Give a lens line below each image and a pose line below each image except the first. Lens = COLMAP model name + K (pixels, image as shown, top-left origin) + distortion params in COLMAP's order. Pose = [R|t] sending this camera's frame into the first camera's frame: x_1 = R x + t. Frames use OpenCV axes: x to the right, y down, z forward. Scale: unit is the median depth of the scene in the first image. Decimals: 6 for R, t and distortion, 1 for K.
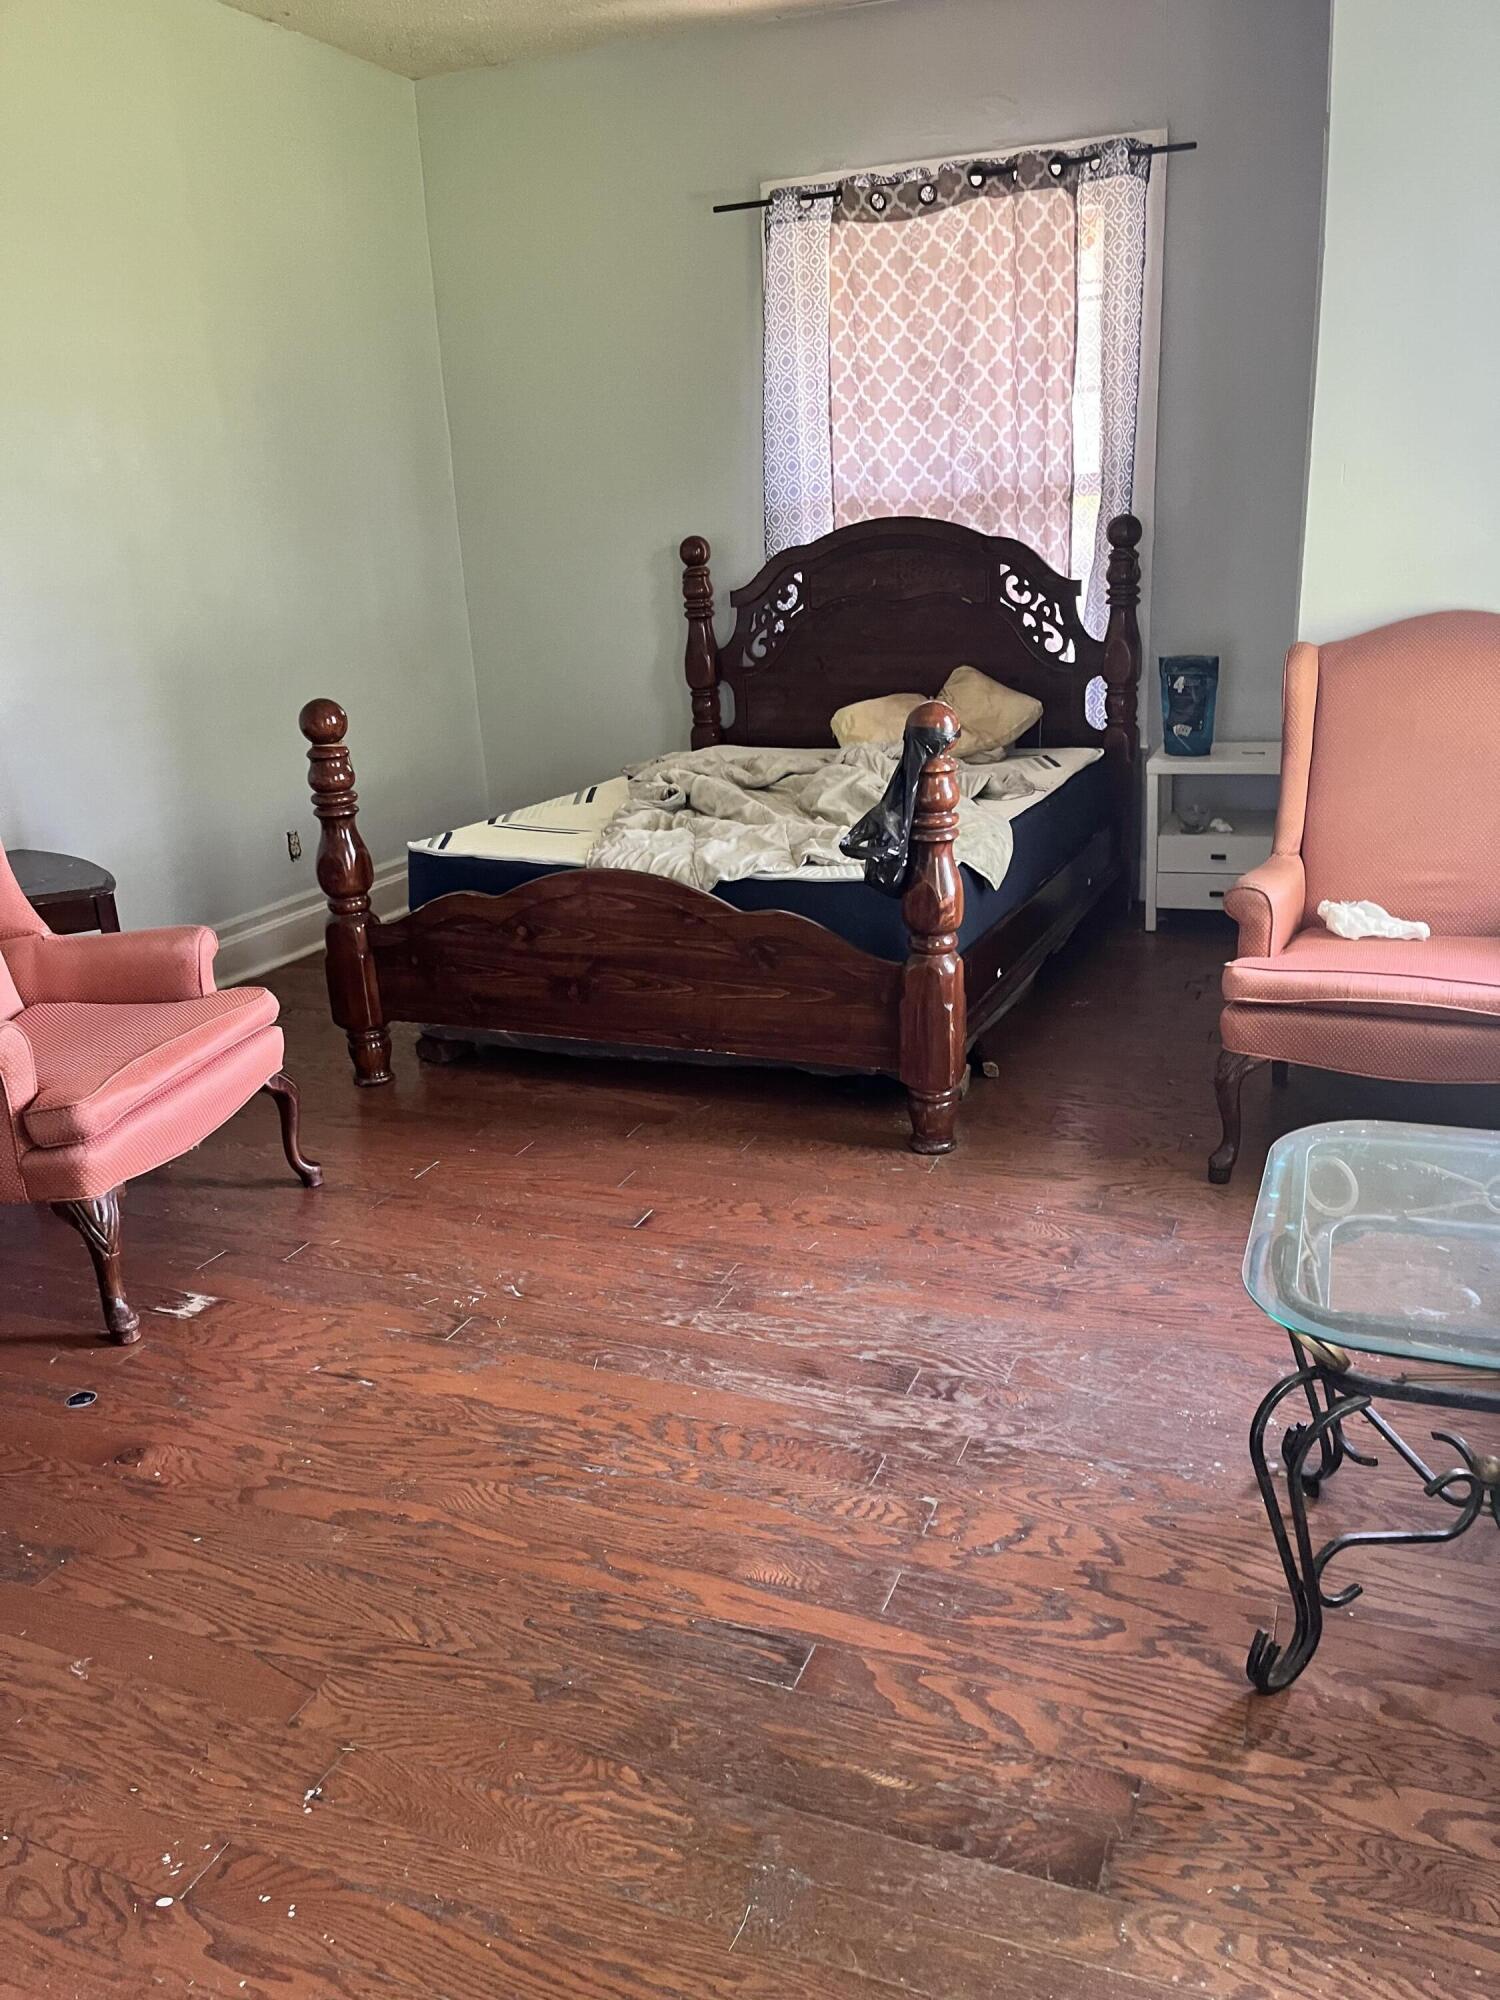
lens RADIAL K [[1539.3, 0, 753.0], [0, 1539.3, 1012.7], [0, 0, 1]] dist [0.065131, -0.075750]
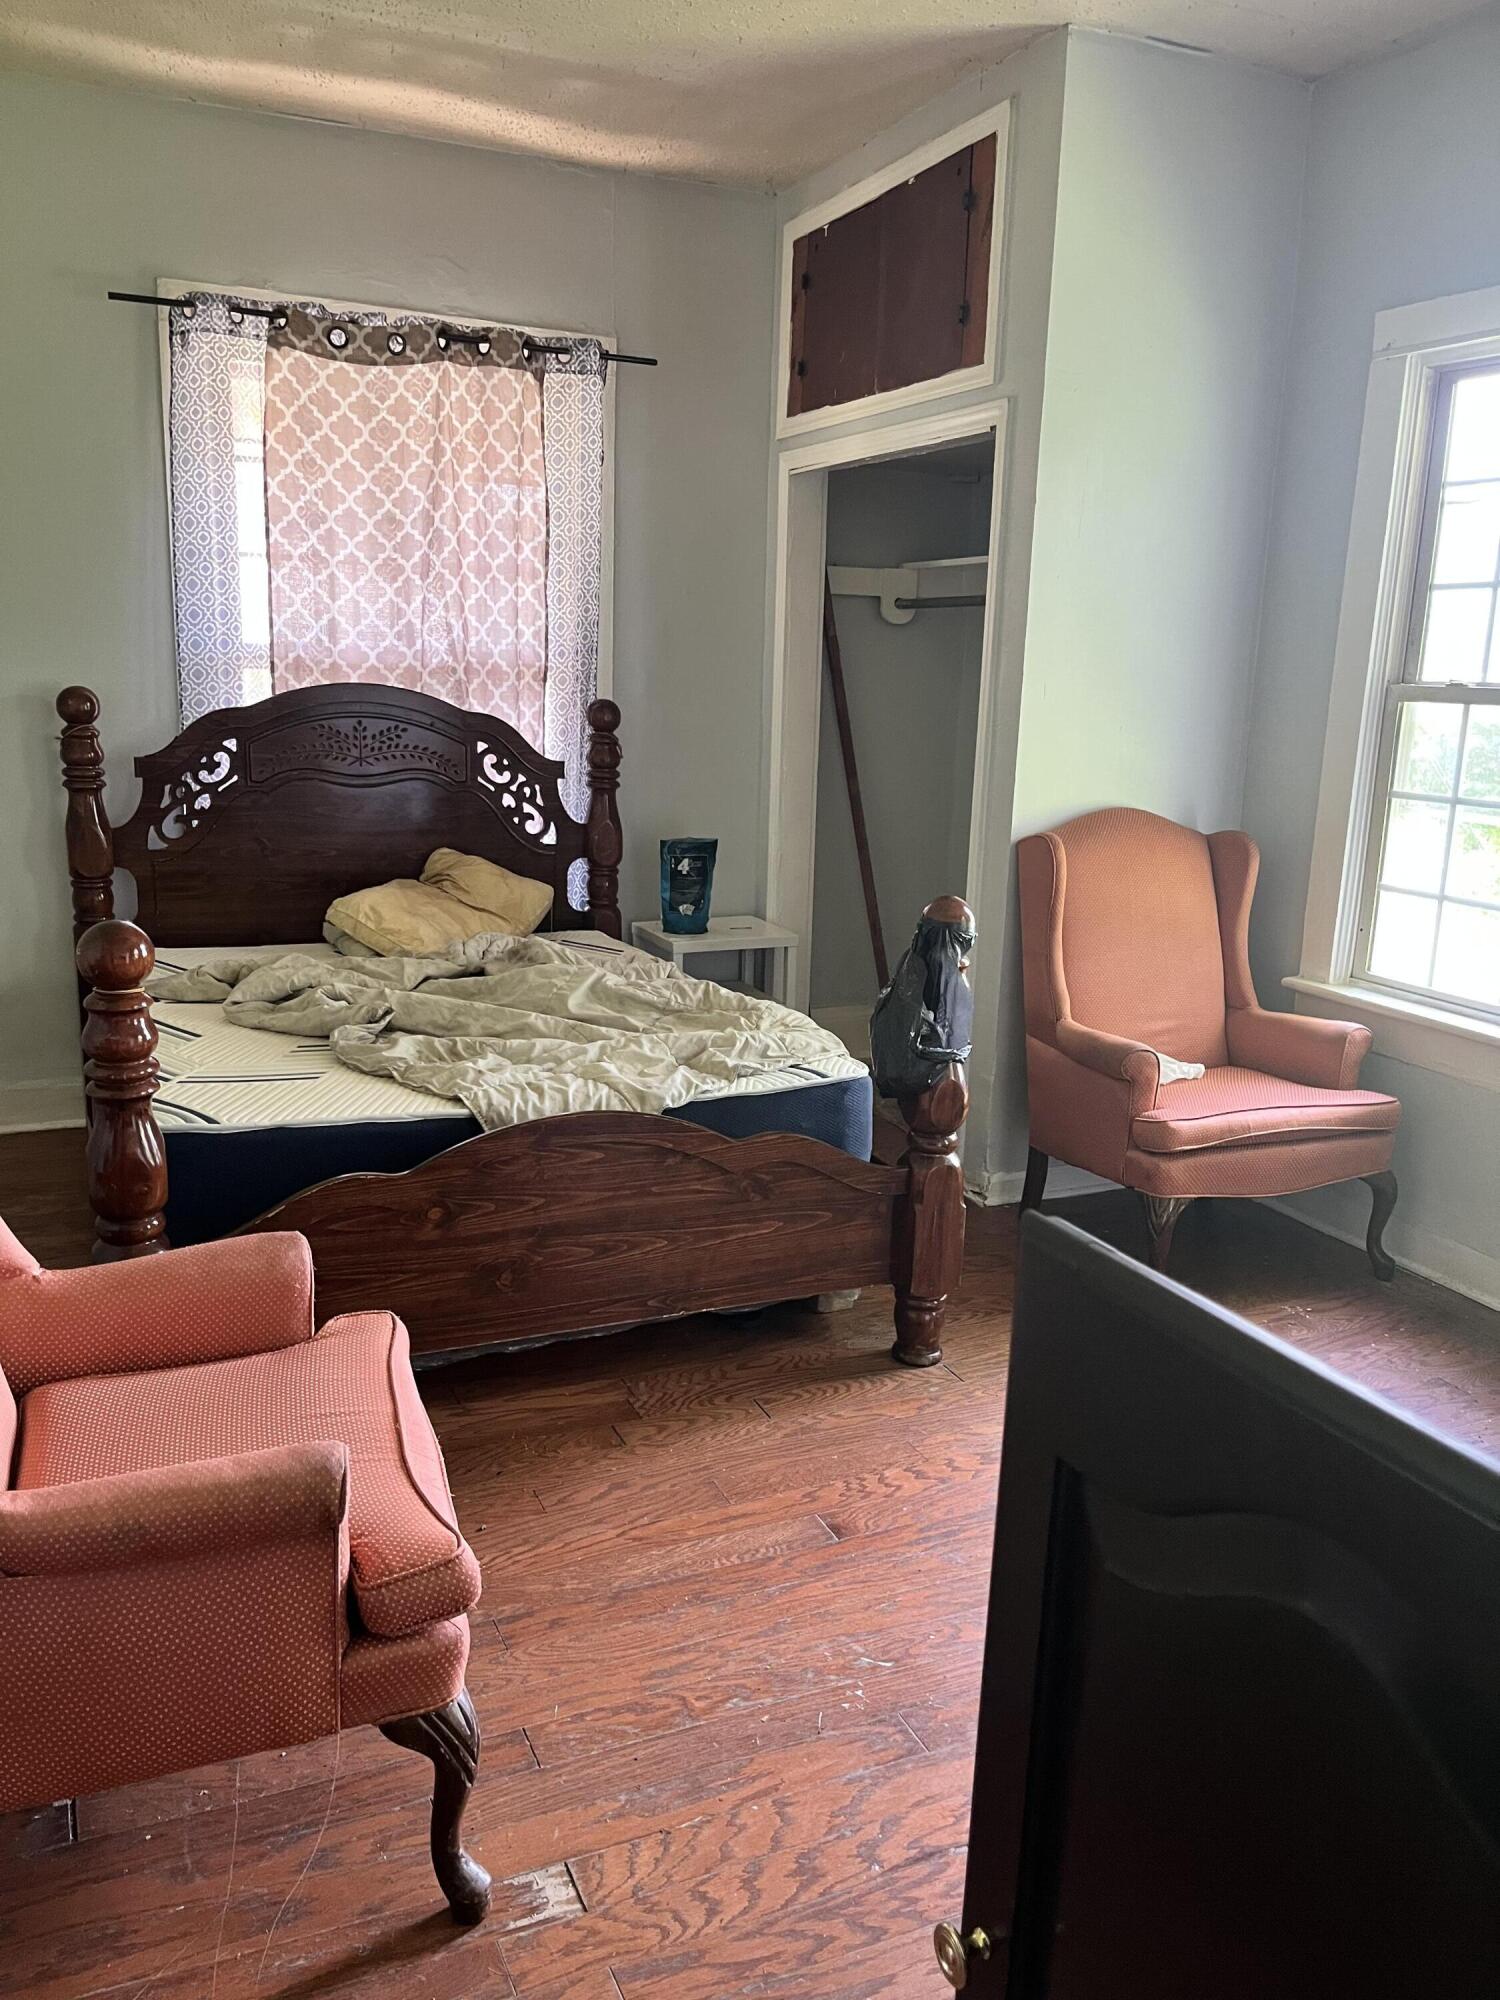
lens RADIAL K [[1532.0, 0, 751.3], [0, 1532.0, 1026.7], [0, 0, 1]] dist [-0.000981, 0.005559]
pose [[0.672339, -0.094493, 0.734188, -0.435219], [0.162970, 0.986379, -0.022290, -0.075574], [-0.722081, 0.134637, 0.678581, 0.288945]]
